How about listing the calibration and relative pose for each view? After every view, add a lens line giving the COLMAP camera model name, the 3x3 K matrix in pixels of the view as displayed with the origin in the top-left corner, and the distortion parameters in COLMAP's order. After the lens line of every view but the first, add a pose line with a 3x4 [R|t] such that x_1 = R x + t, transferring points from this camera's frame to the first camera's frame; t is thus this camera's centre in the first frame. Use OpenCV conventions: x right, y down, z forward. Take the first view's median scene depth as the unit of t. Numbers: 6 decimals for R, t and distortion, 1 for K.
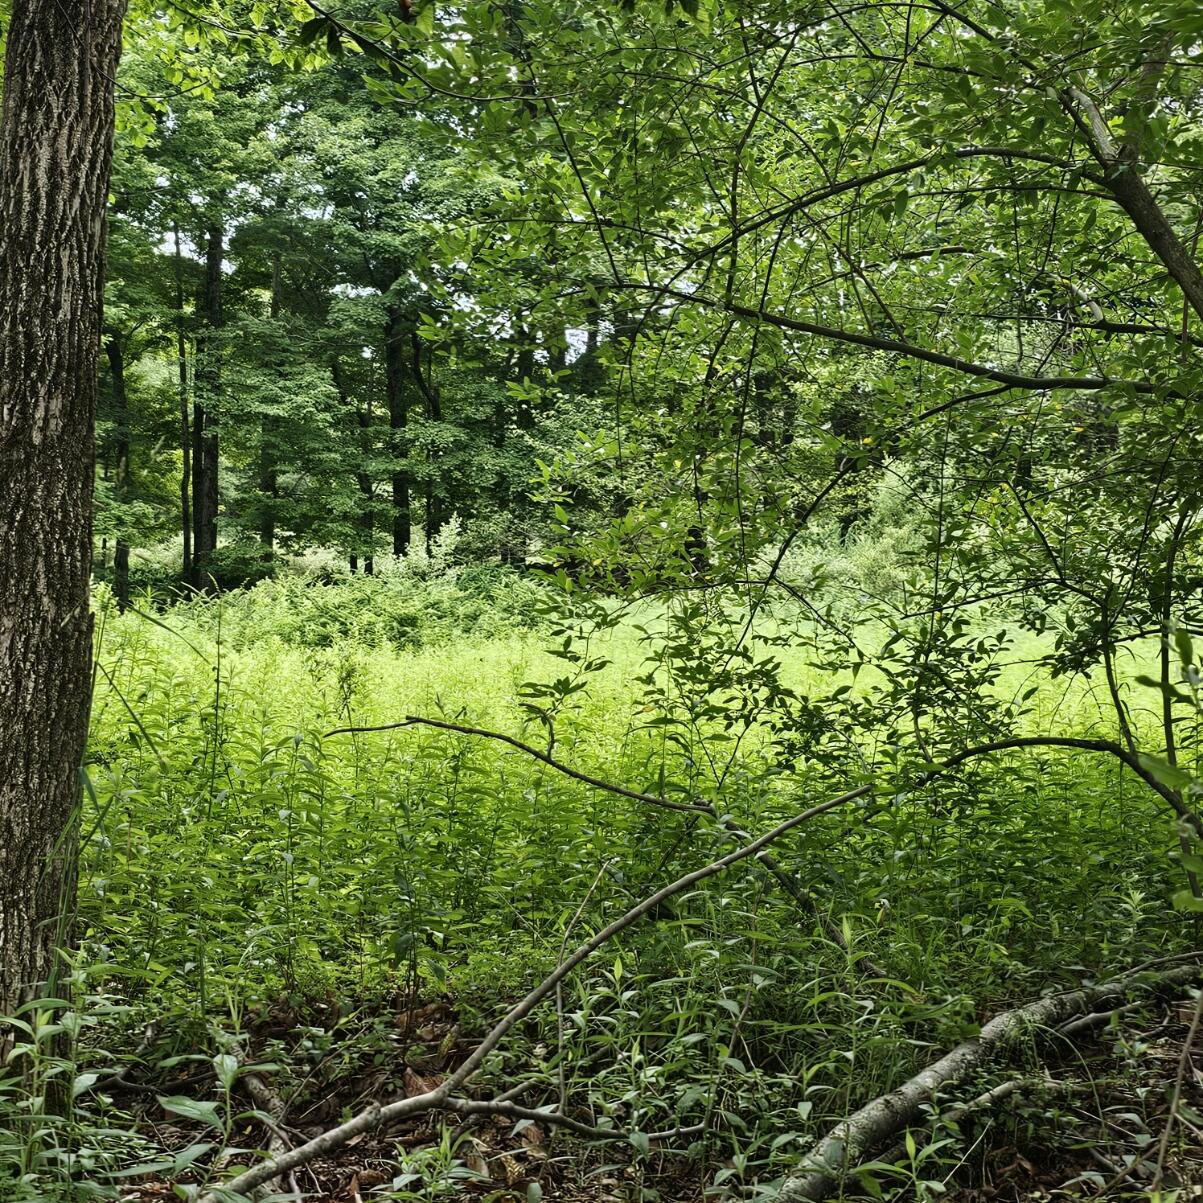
lens RADIAL K [[2057.2, 0, 606.7], [0, 2057.2, 604.5], [0, 0, 1]] dist [0.058997, 0.000000]
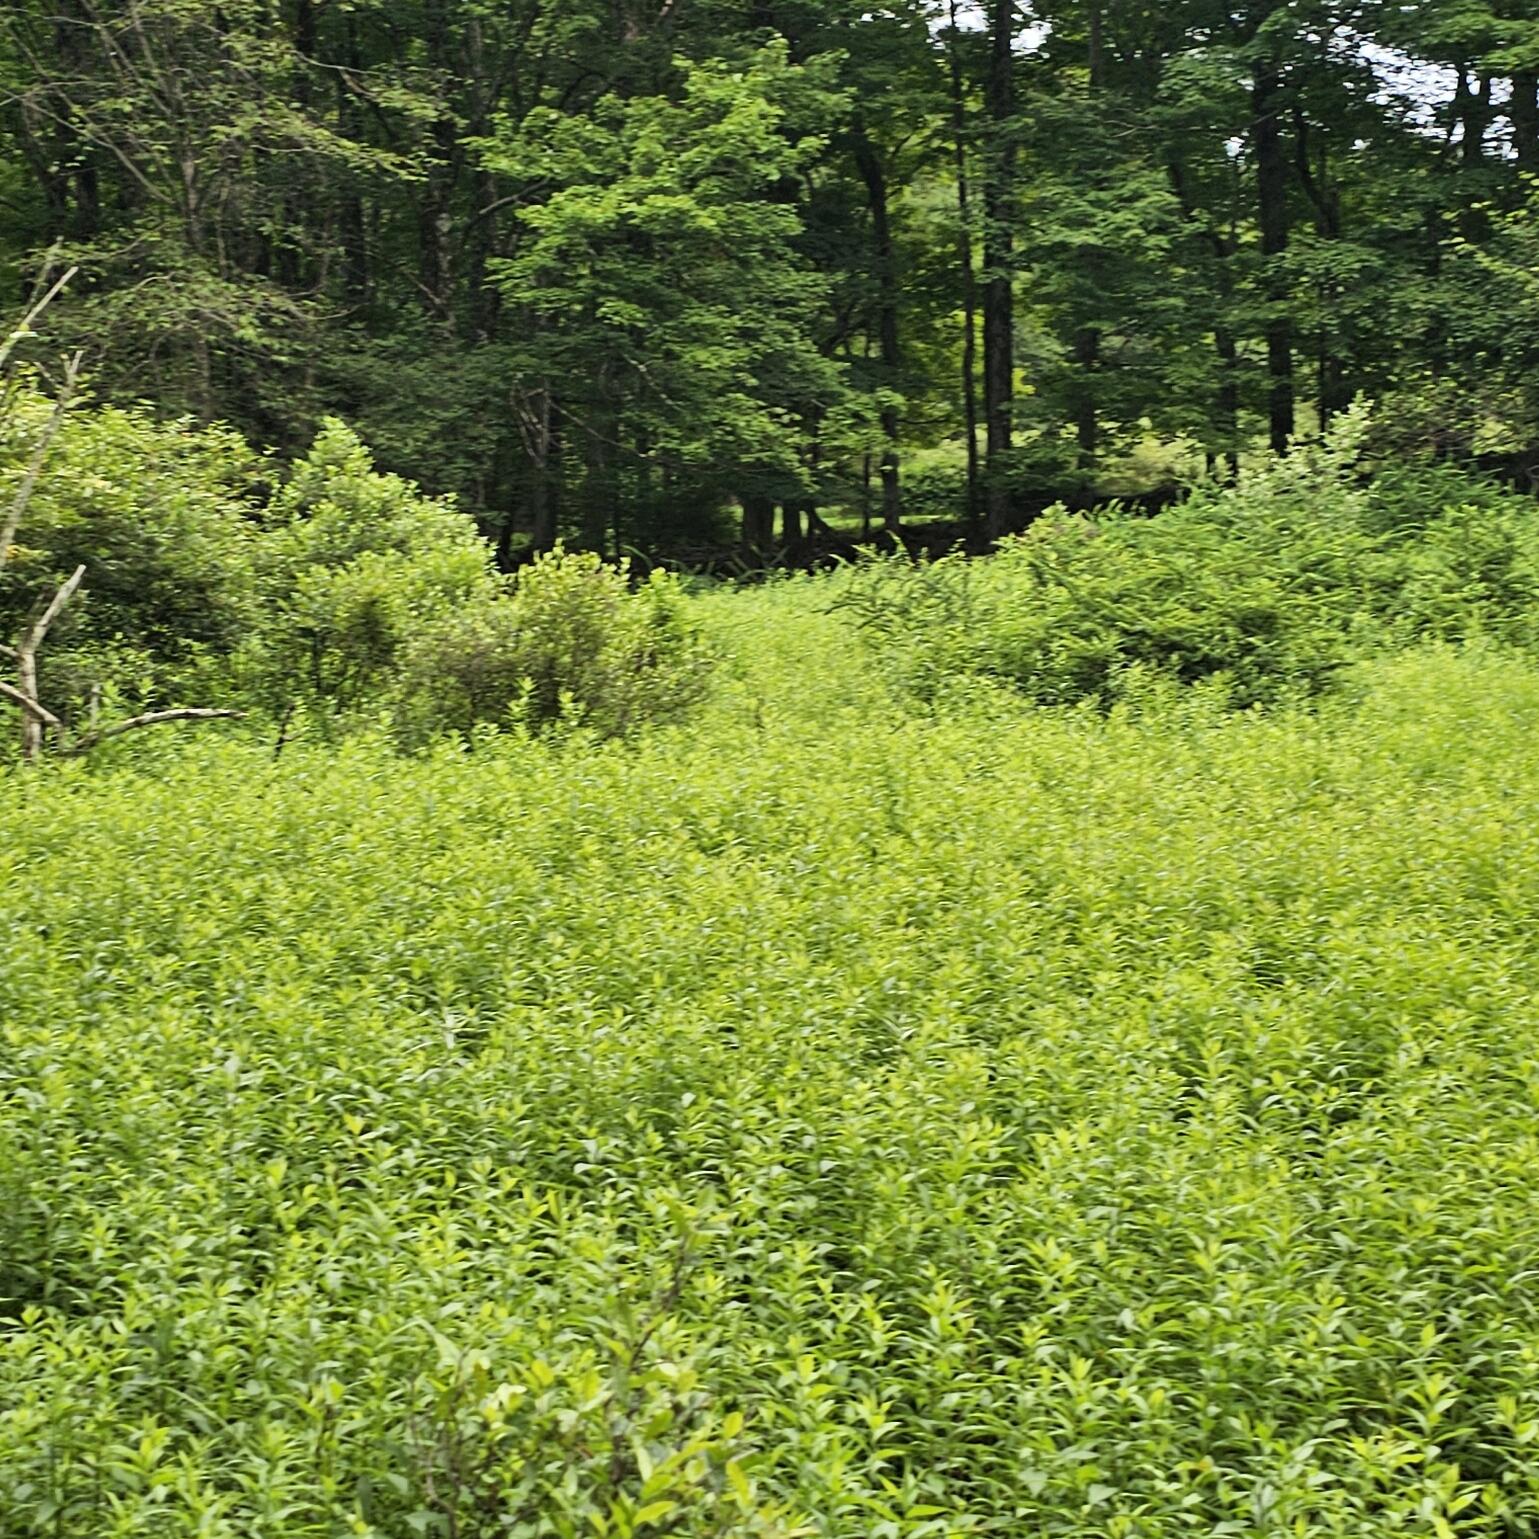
lens RADIAL K [[2631.8, 0, 770.9], [0, 2631.8, 776.2], [0, 0, 1]] dist [0.058997, 0.000000]
pose [[0.956584, 0.002315, -0.291447, -0.009546], [0.027810, 0.994681, 0.099178, -0.009109], [0.290127, -0.102977, 0.951432, 0.147224]]
